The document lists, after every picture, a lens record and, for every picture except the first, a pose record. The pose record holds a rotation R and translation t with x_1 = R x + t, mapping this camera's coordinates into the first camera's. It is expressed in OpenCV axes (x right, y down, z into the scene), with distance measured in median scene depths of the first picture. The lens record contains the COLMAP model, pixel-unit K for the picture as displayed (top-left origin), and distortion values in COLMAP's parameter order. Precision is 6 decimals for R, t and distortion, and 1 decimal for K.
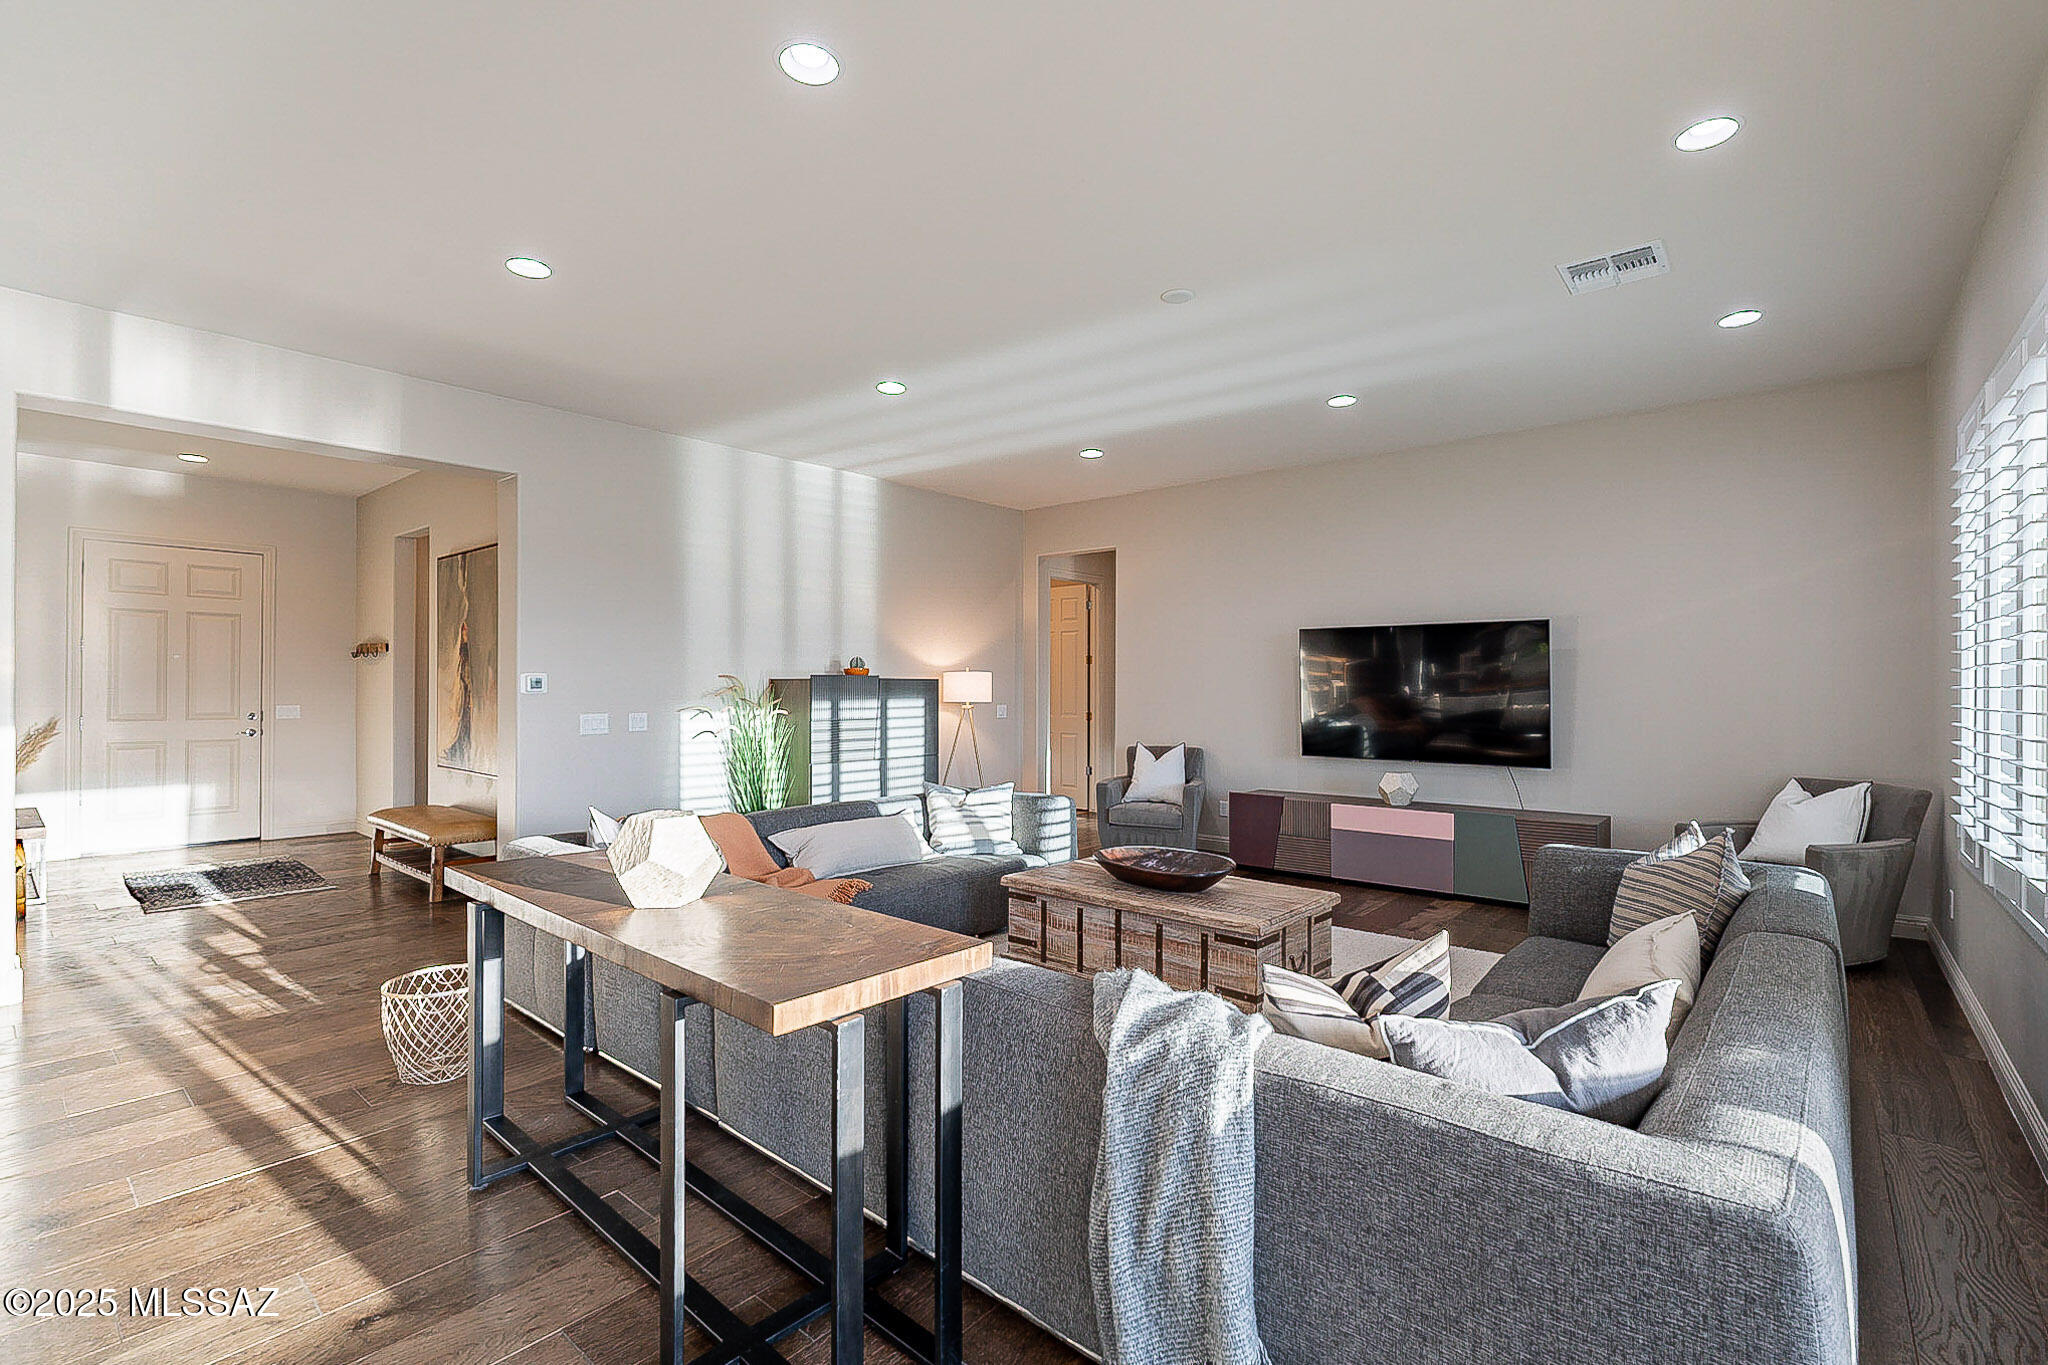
lens RADIAL K [[902.5, 0, 1075.0], [0, 902.5, 685.8], [0, 0, 1]] dist [-0.006506, 0.001151]
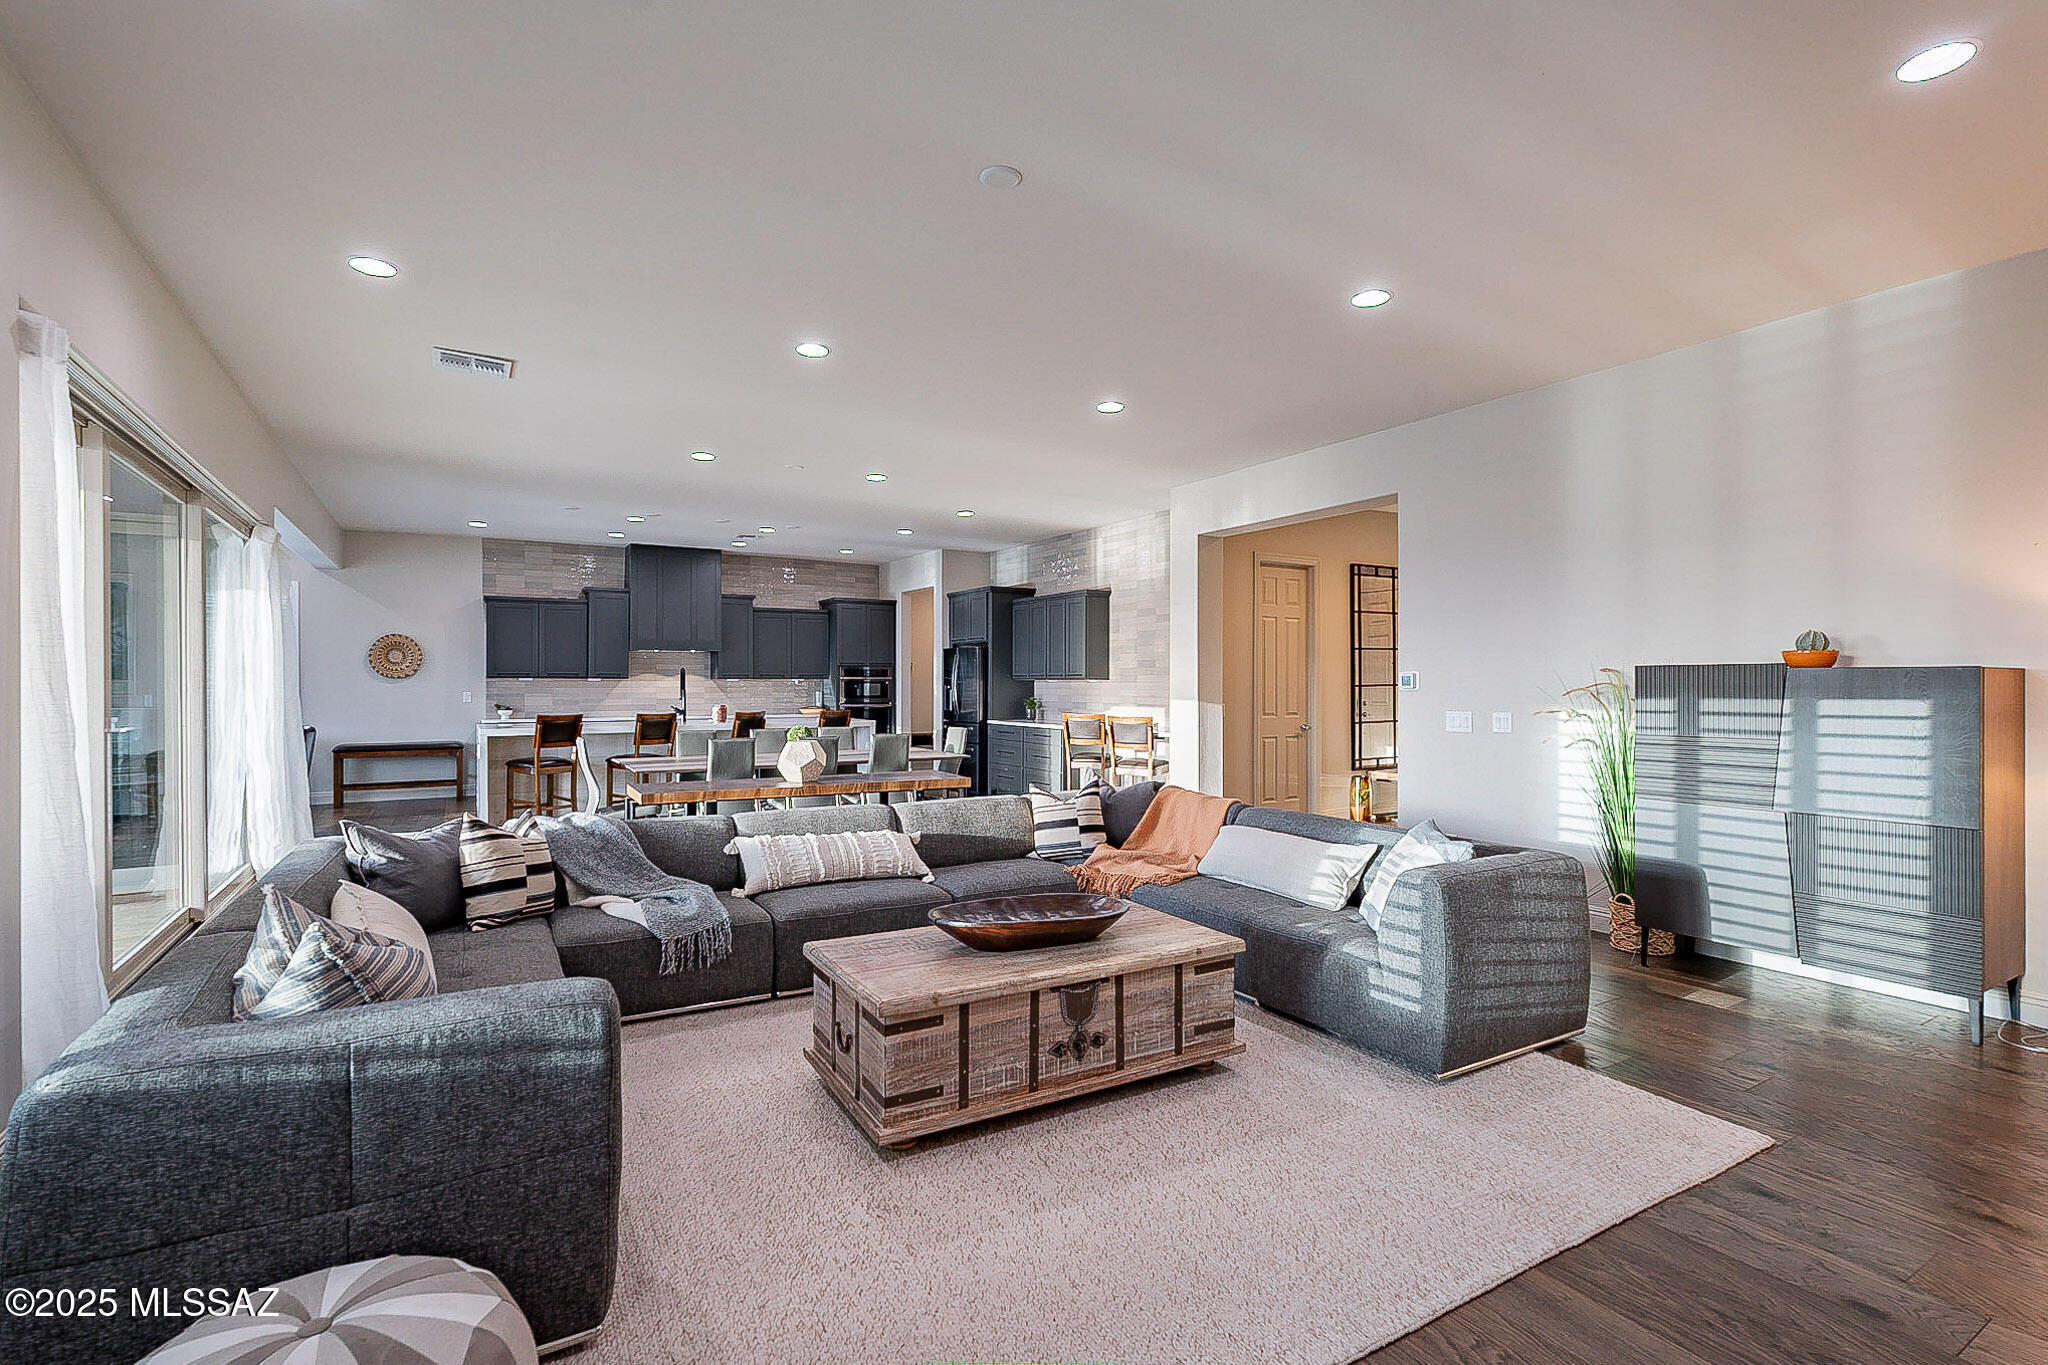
lens RADIAL K [[961.4, 0, 1024.2], [0, 961.4, 672.9], [0, 0, 1]] dist [-0.005584, 0.001875]
pose [[-0.313779, -0.009126, -0.949452, 0.737539], [0.005216, 0.999922, -0.011335, 0.001005], [0.949482, -0.008509, -0.313707, 0.933151]]
